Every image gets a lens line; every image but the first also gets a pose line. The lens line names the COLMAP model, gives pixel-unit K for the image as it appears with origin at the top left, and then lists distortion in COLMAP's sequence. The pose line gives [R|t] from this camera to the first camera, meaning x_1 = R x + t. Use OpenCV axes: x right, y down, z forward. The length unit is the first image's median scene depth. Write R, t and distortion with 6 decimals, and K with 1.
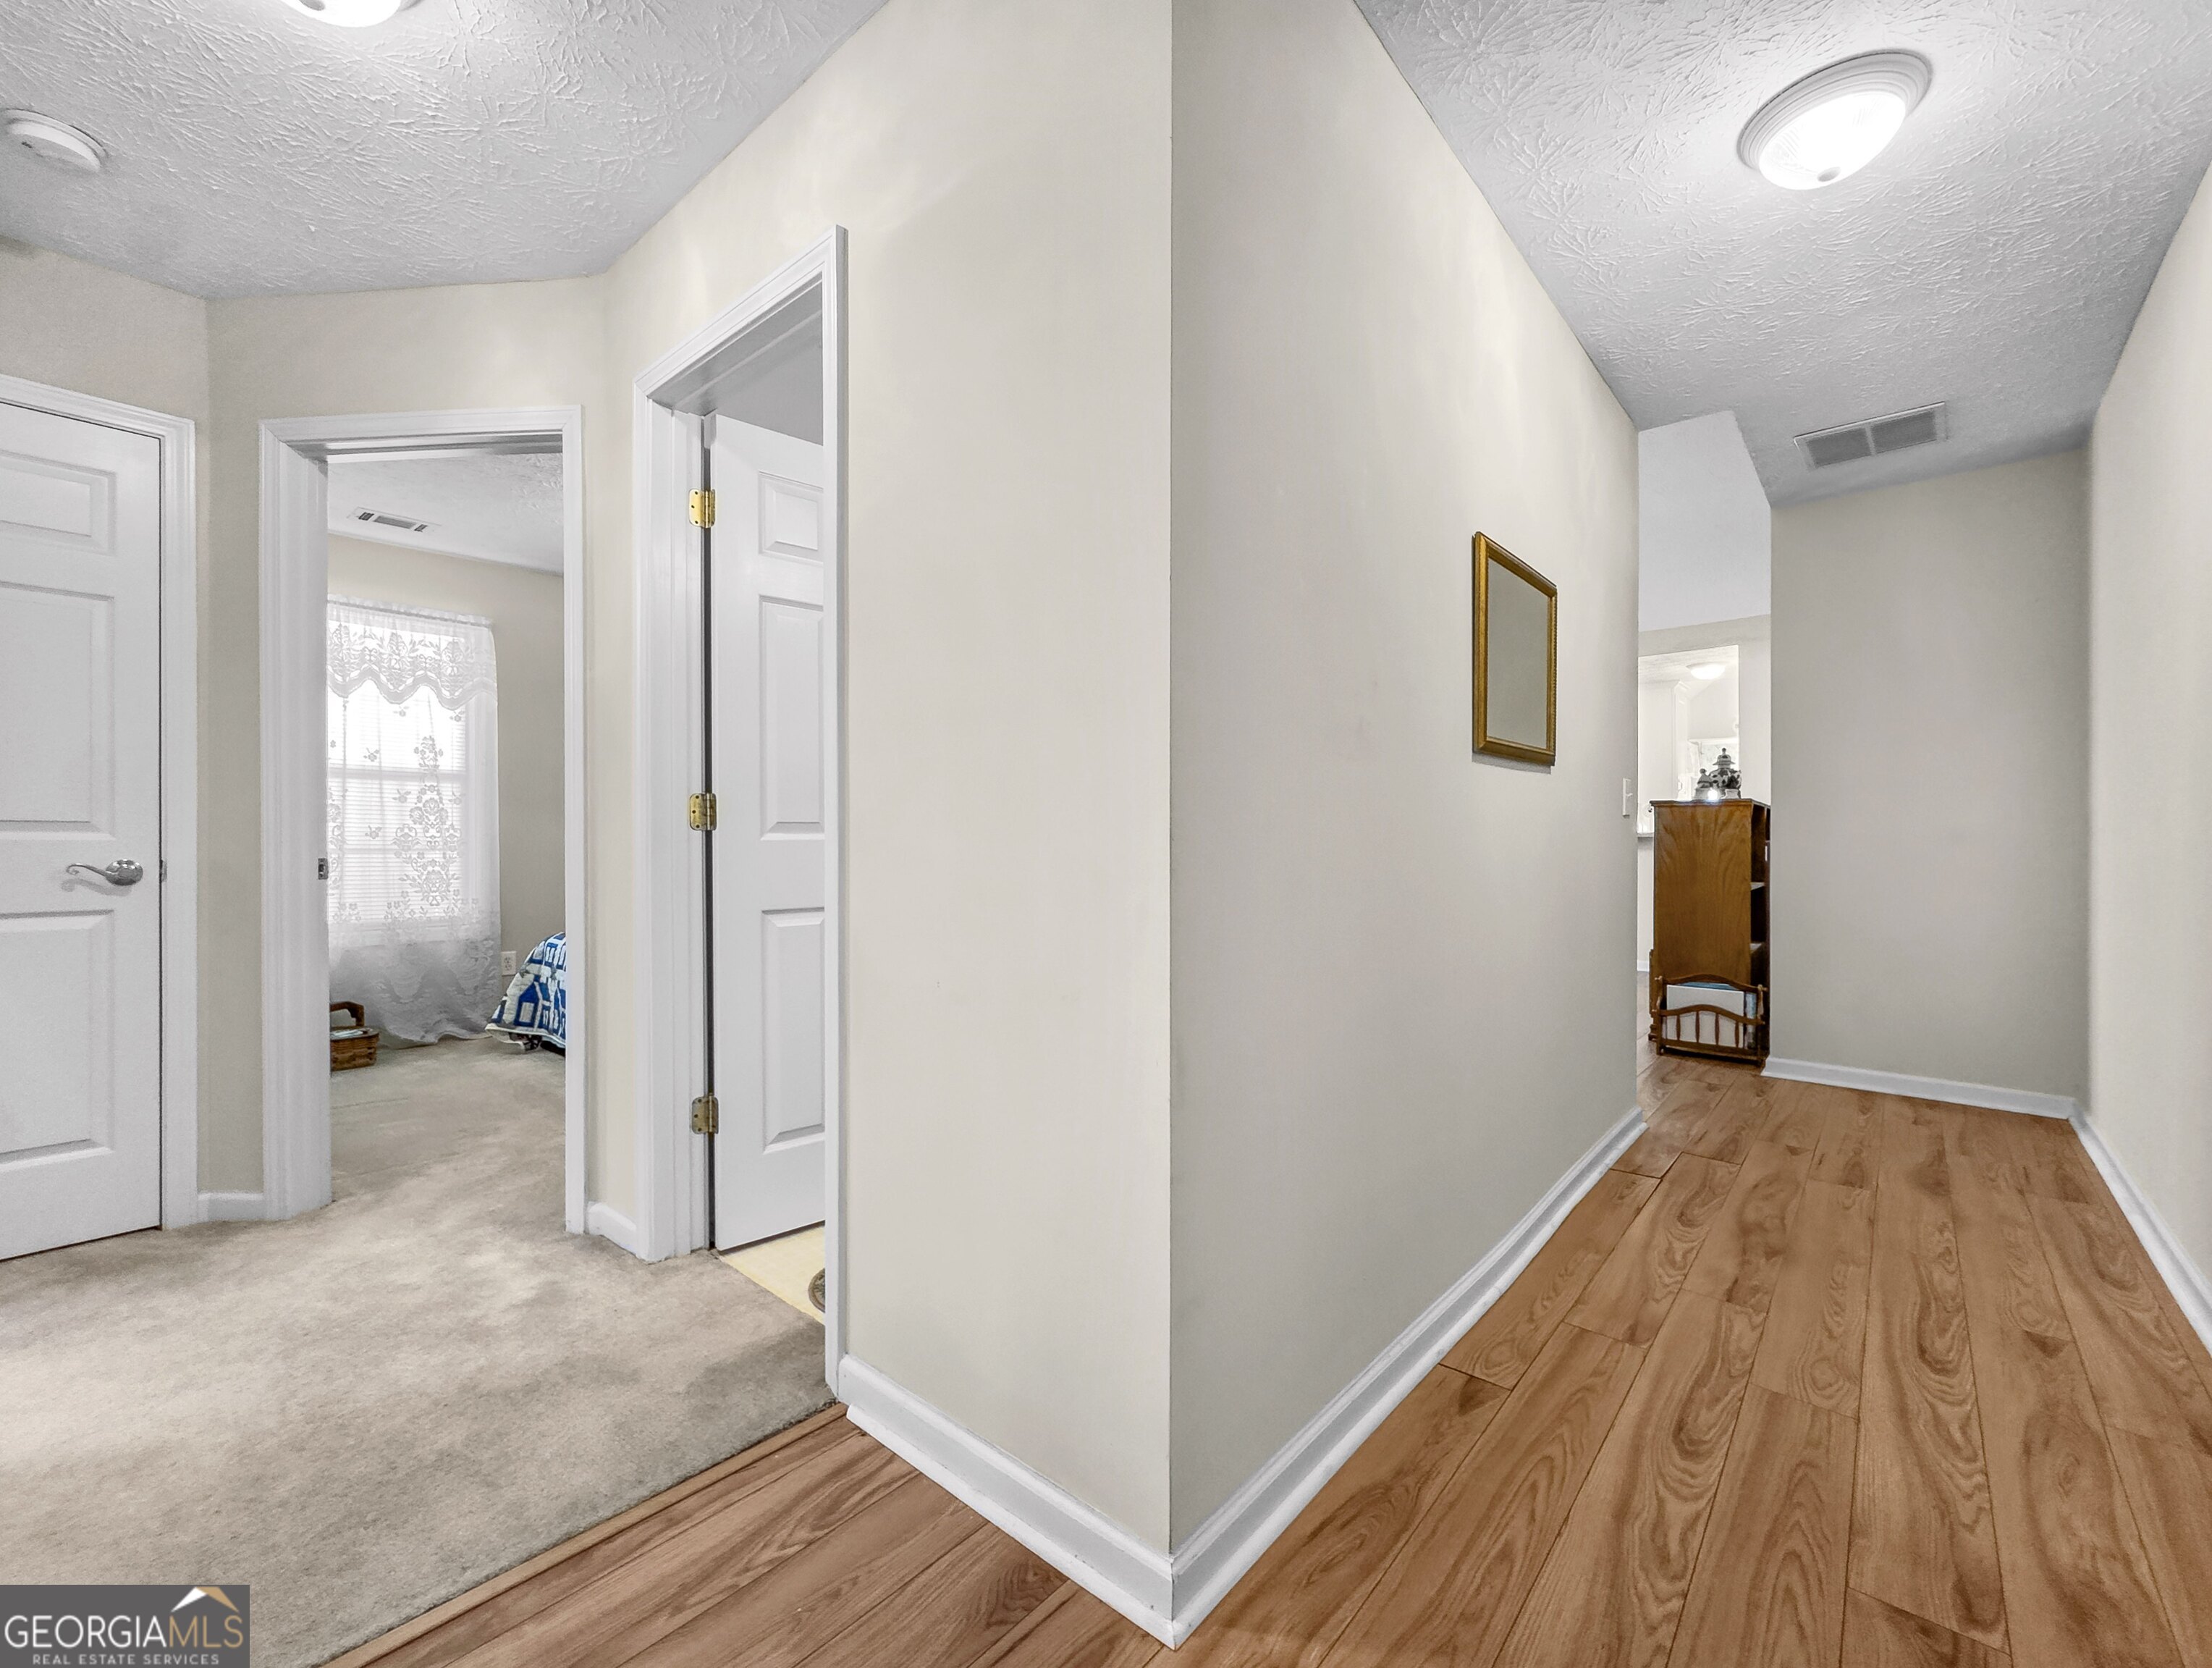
lens RADIAL K [[901.5, 0, 1099.9], [0, 901.5, 825.3], [0, 0, 1]] dist [0.002581, -0.005940]
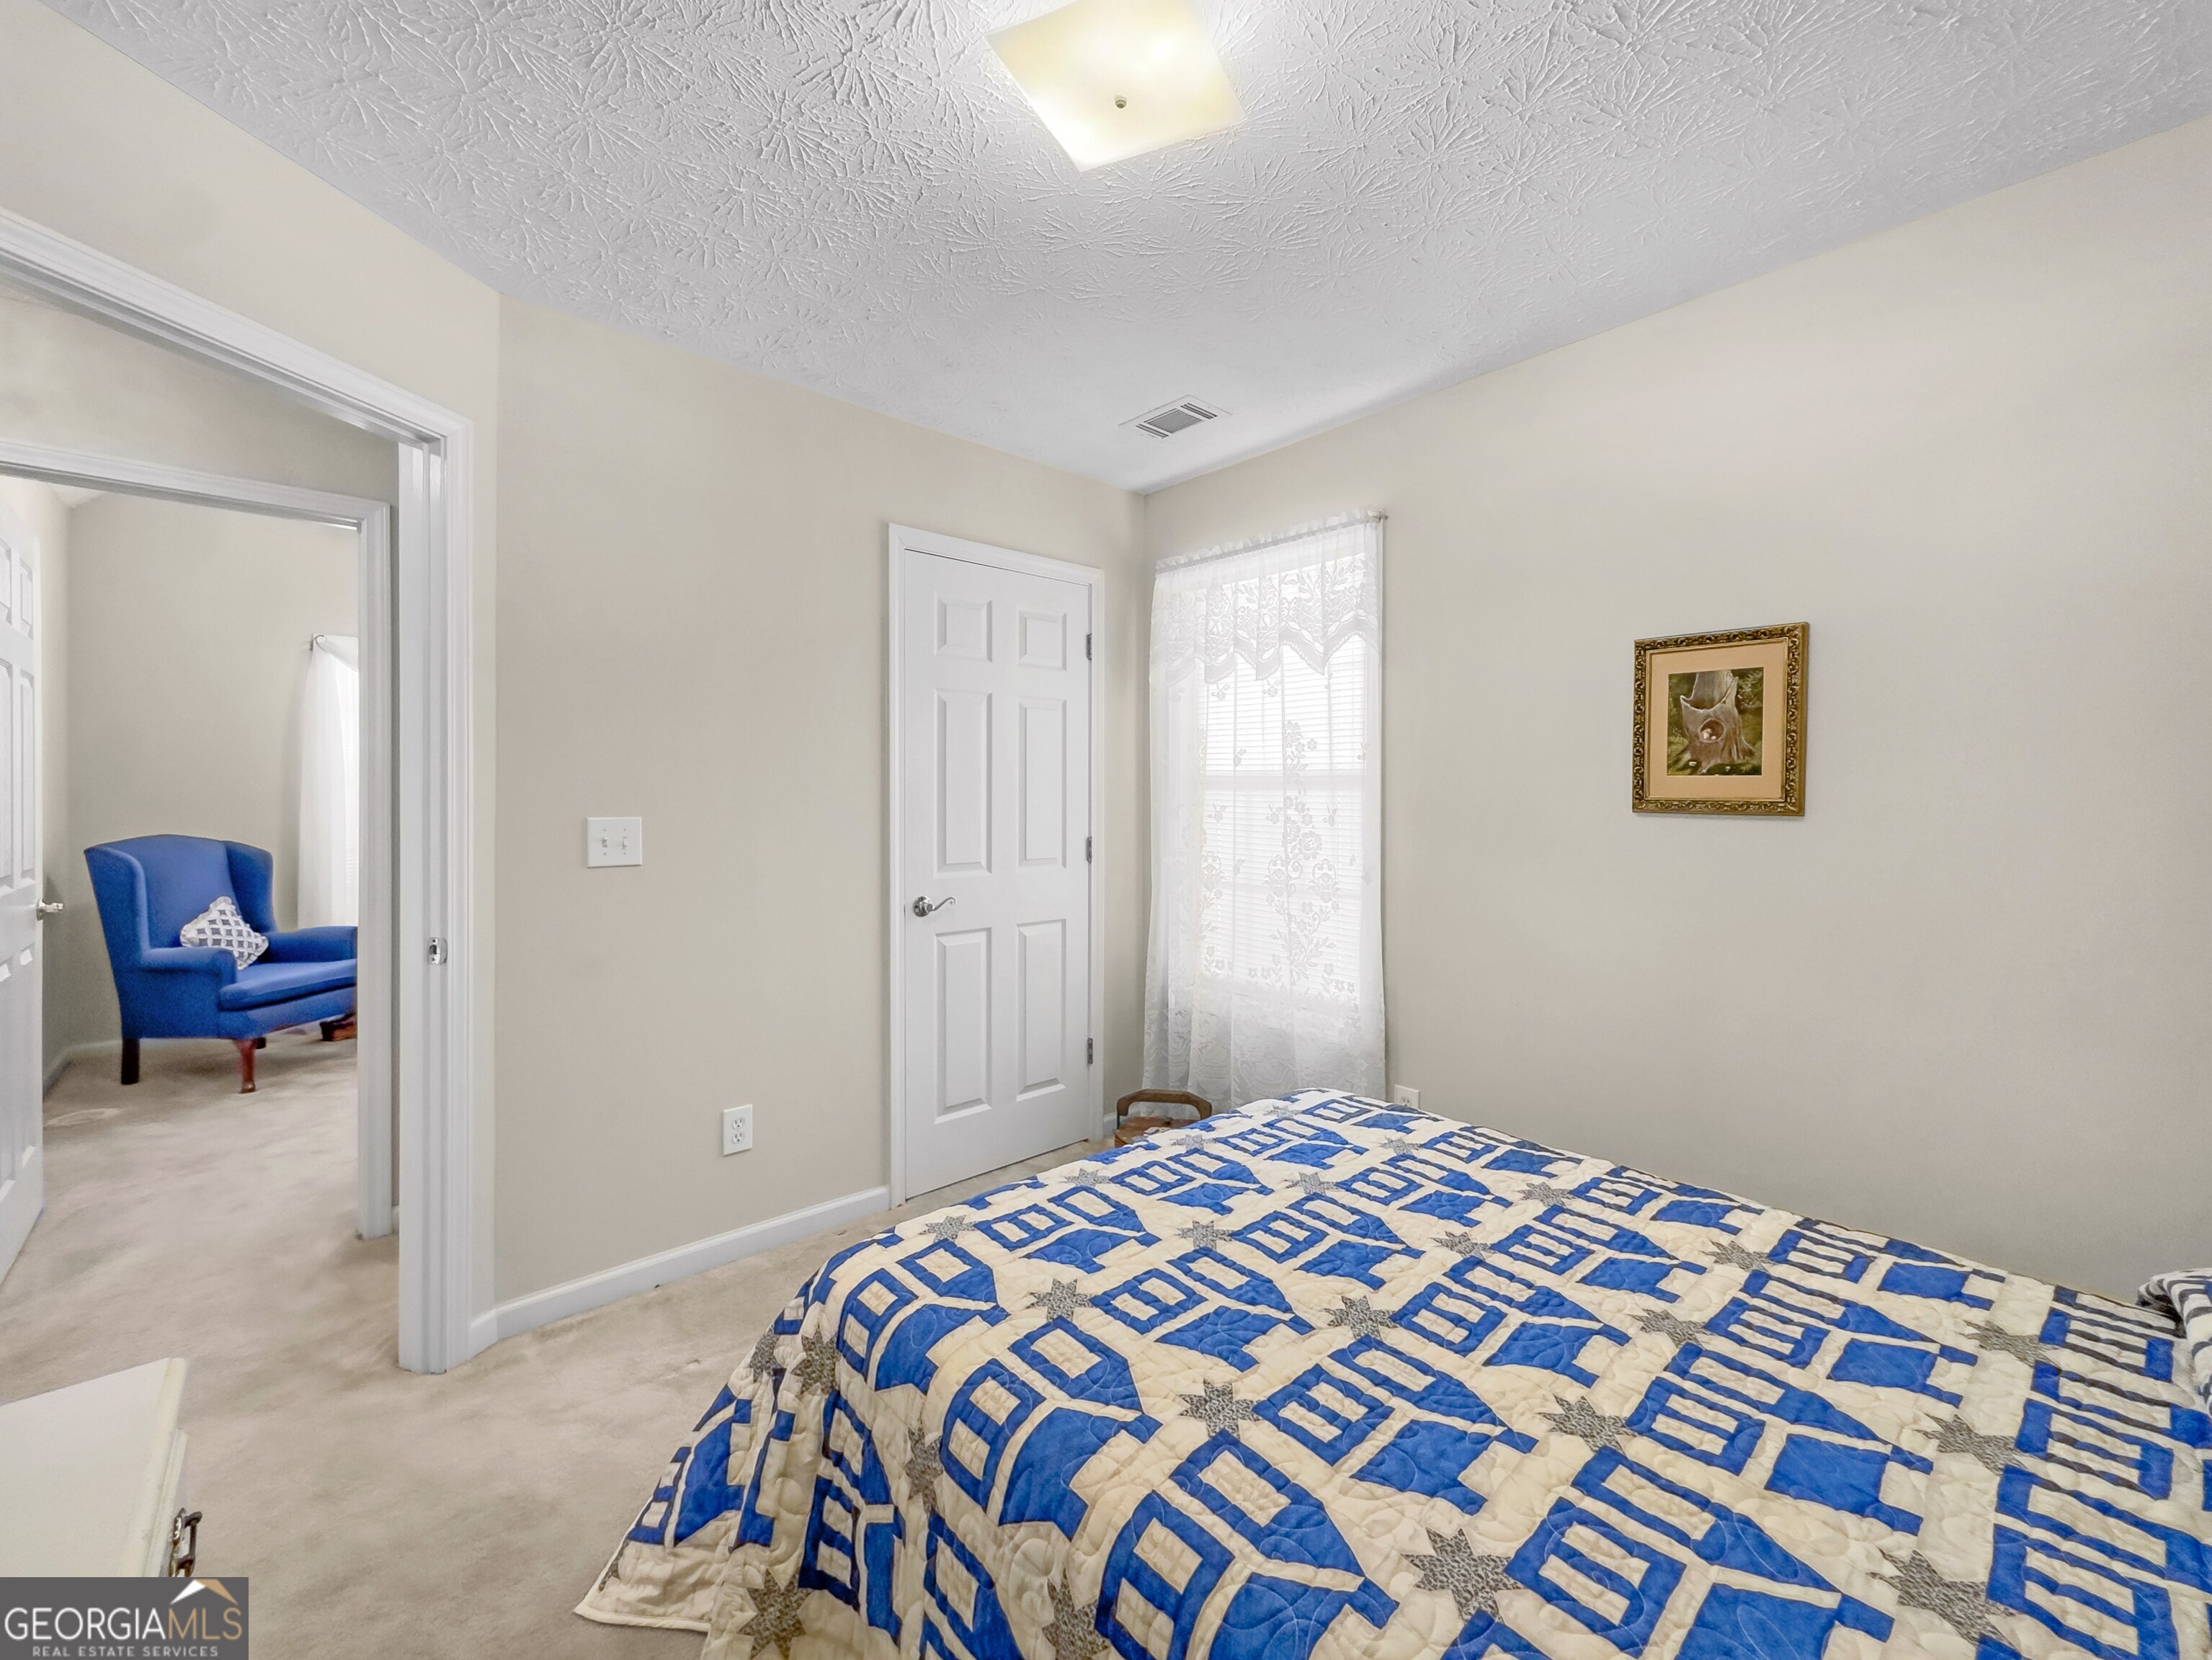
lens RADIAL K [[901.4, 0, 1099.9], [0, 901.4, 821.3], [0, 0, 1]] dist [0.002581, -0.005940]
pose [[-0.142721, 0.022568, -0.989506, -0.079042], [0.007019, 0.999738, 0.021789, -0.042615], [0.989738, -0.003835, -0.142842, 0.981115]]
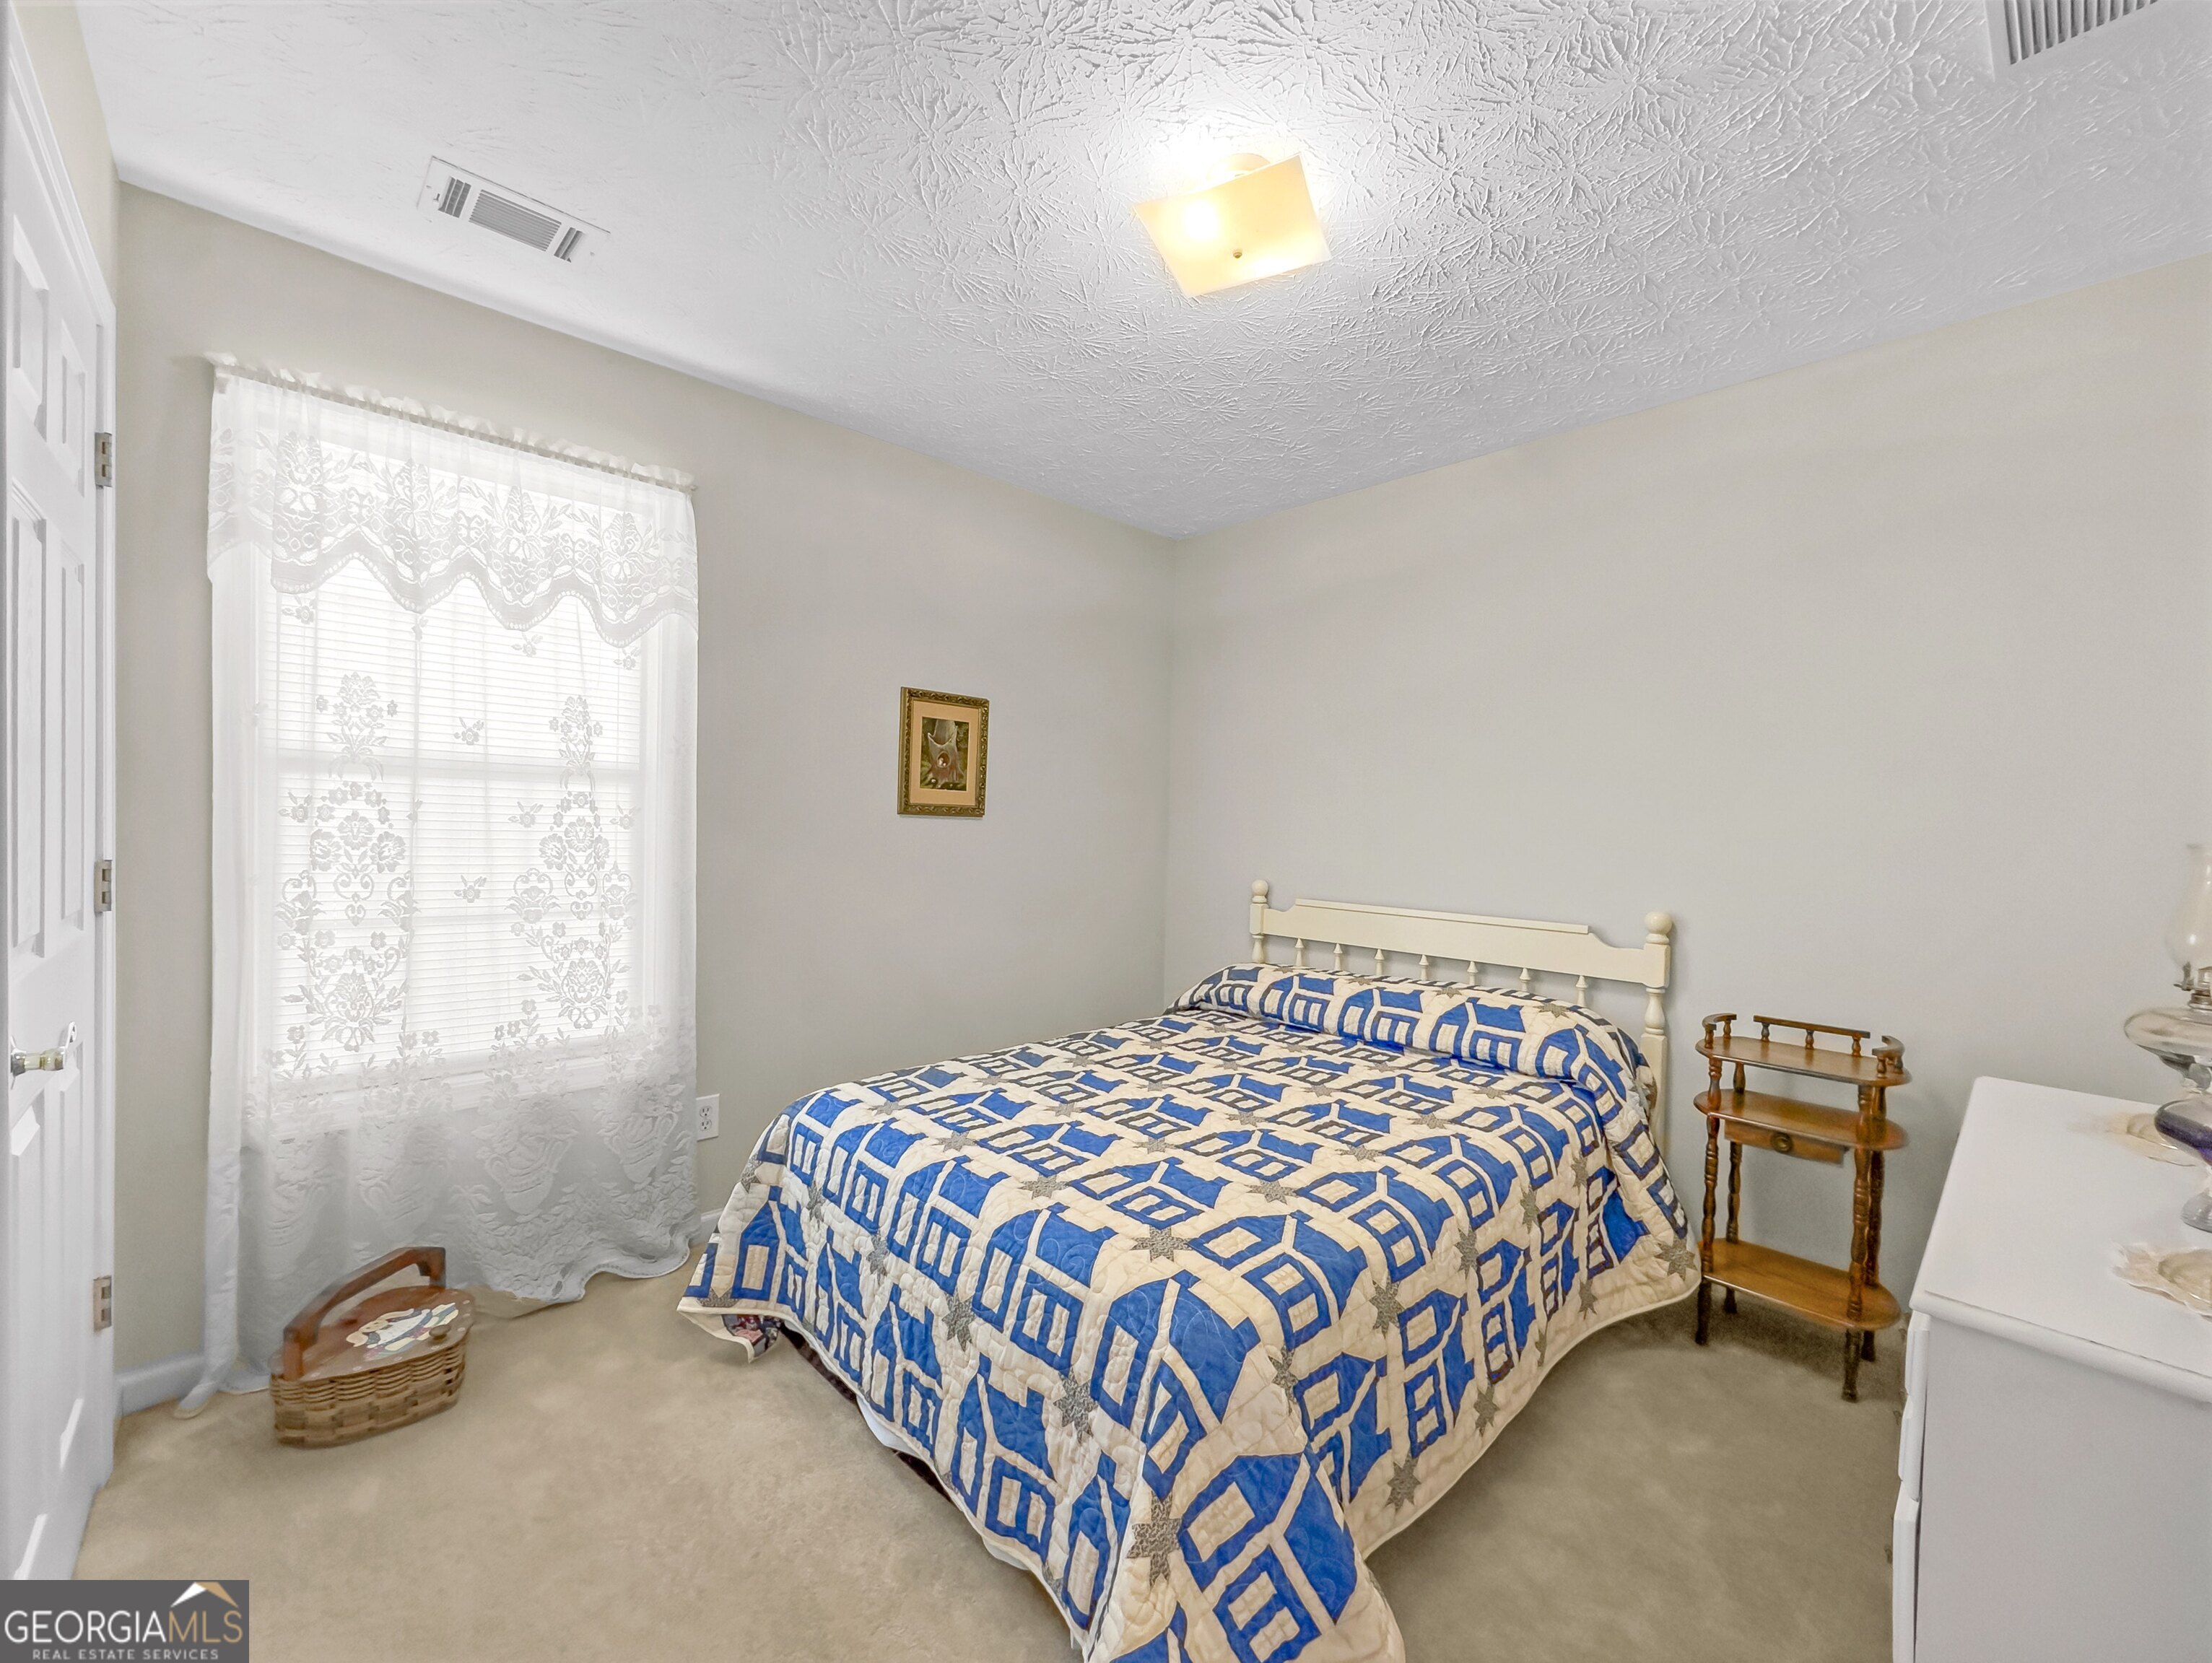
lens RADIAL K [[901.3, 0, 1099.9], [0, 901.3, 822.8], [0, 0, 1]] dist [0.002581, -0.005940]
pose [[0.993208, 0.035272, -0.110880, -0.397019], [-0.032271, 0.999066, 0.028748, -0.052128], [0.111790, -0.024974, 0.993418, 0.531015]]
